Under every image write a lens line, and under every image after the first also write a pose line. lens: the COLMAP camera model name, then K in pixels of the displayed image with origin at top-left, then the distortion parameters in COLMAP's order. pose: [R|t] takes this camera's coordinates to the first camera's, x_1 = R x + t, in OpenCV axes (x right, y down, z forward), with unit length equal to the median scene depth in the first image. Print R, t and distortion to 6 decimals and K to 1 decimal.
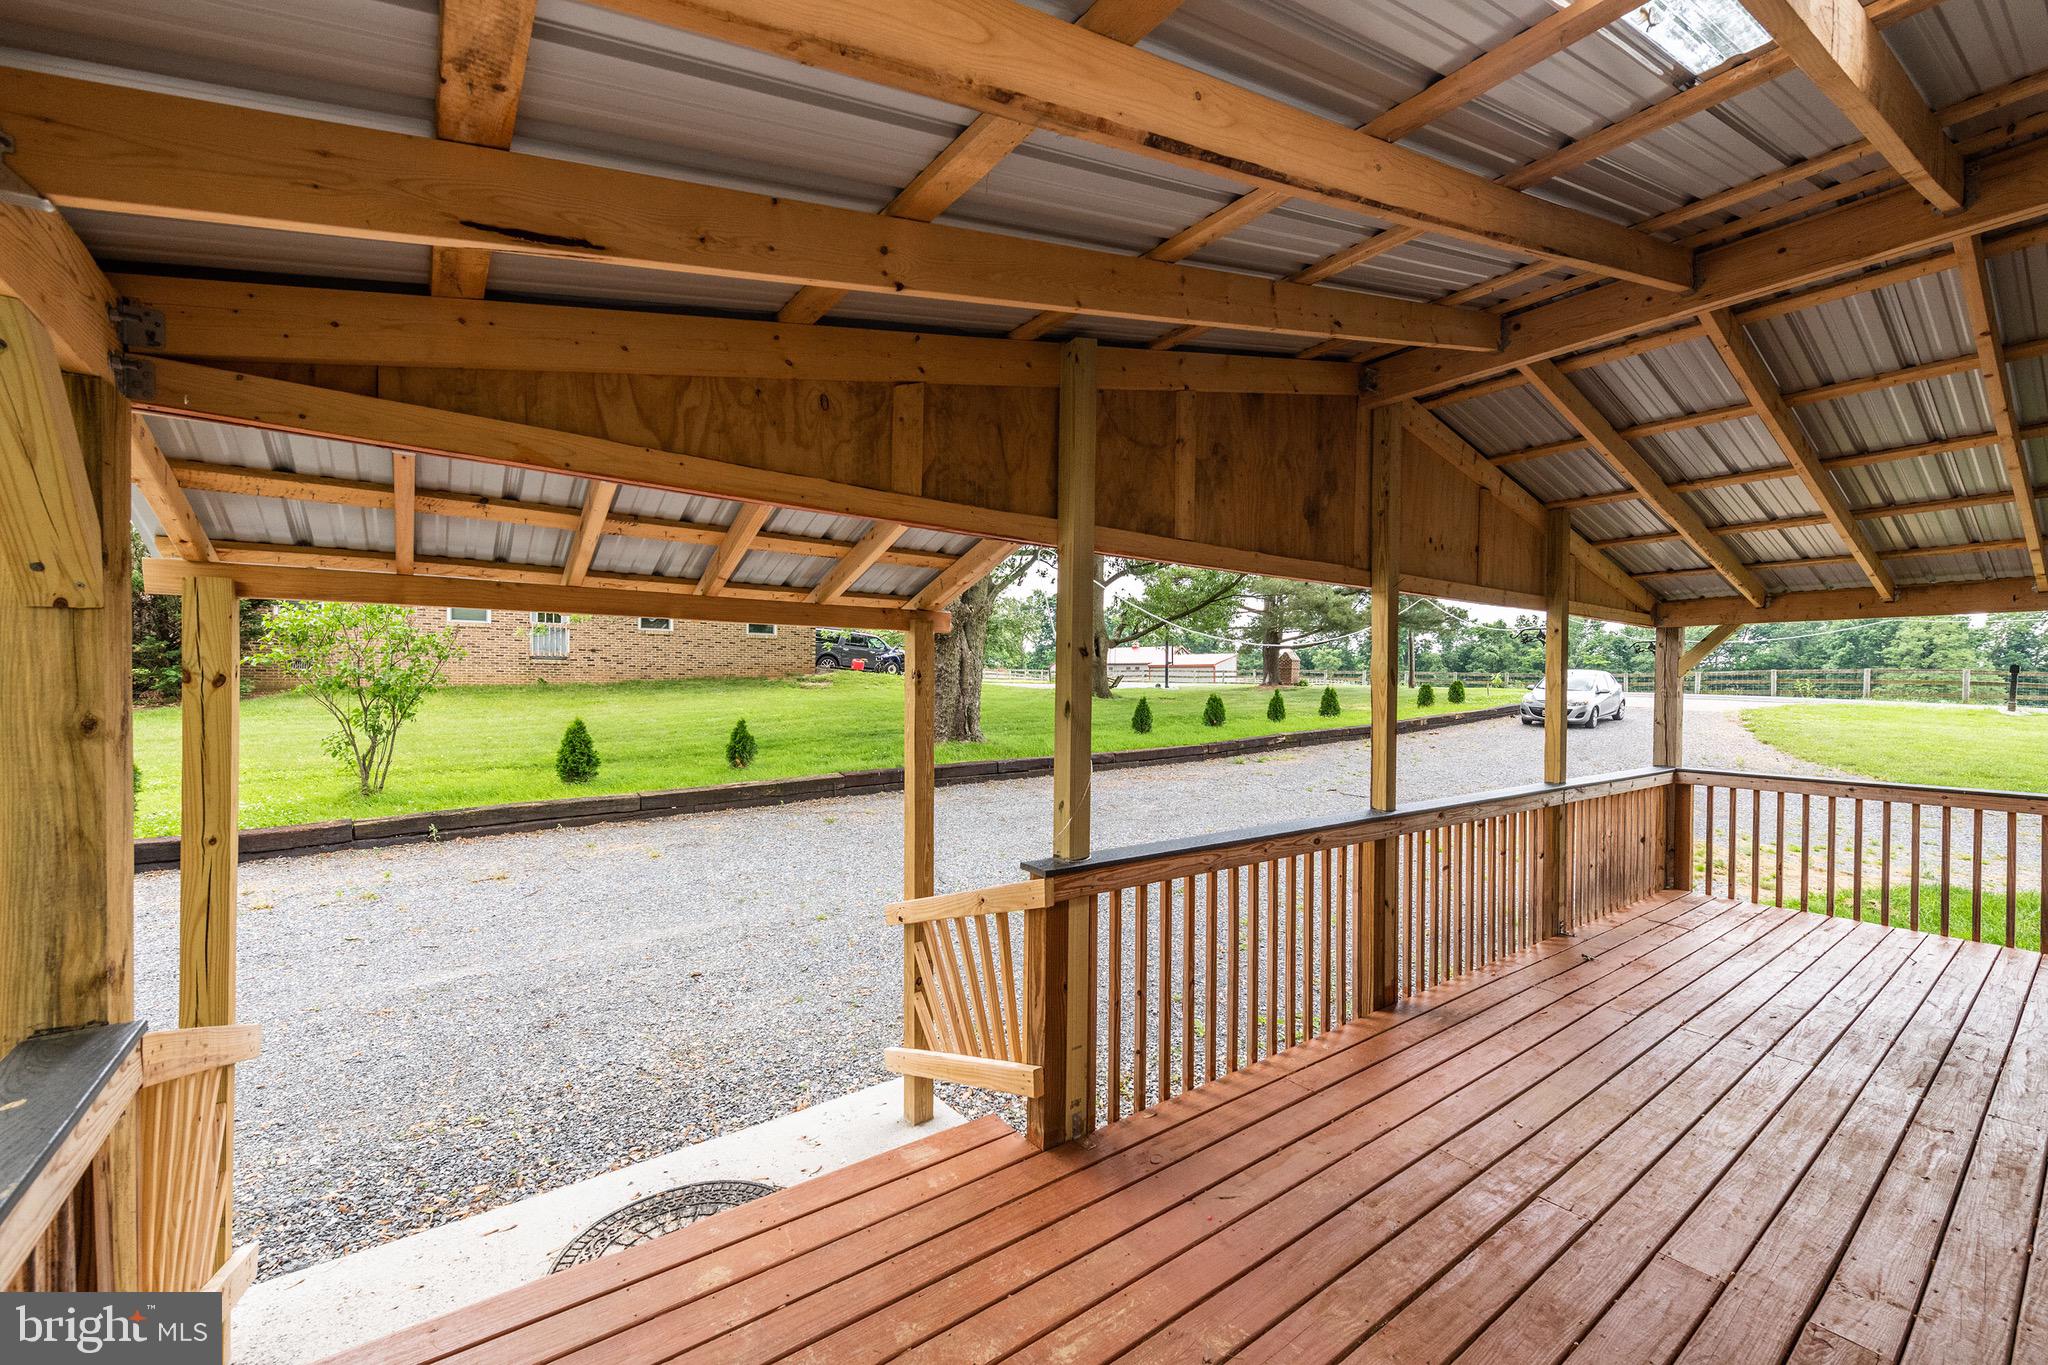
lens RADIAL K [[808.8, 0, 1024.0], [0, 808.8, 682.5], [0, 0, 1]] dist [0.001028, 0.000202]
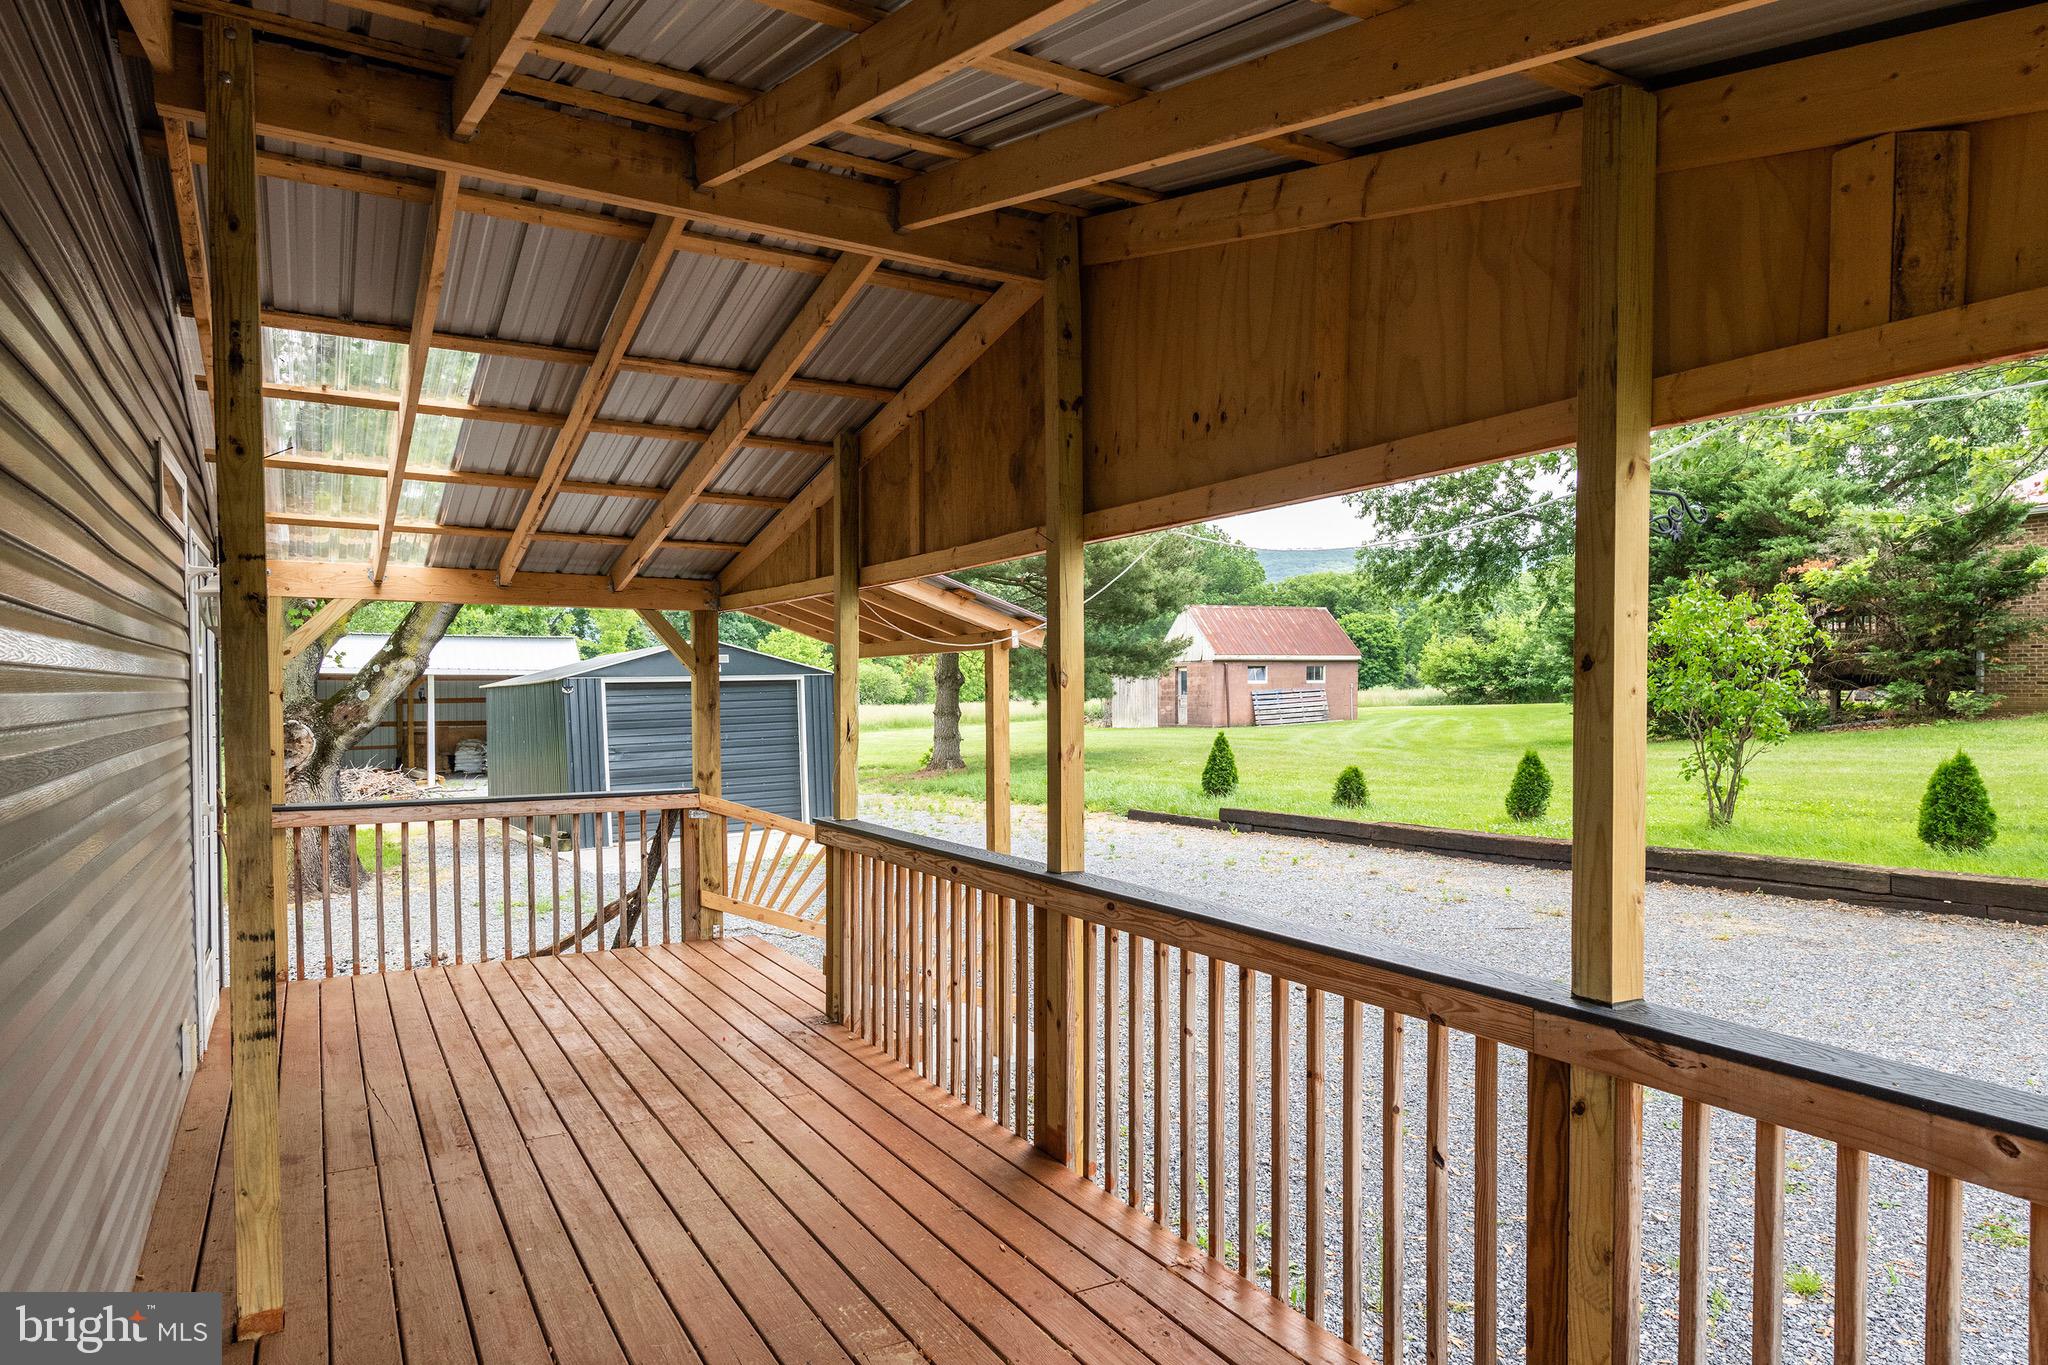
lens RADIAL K [[1271.0, 0, 1024.0], [0, 1271.0, 682.5], [0, 0, 1]] dist [-0.001849, -0.000482]
pose [[-0.120046, -0.015666, -0.992645, 1.133157], [0.002736, 0.999866, -0.016111, 0.012137], [0.992765, -0.004650, -0.119987, 0.823393]]
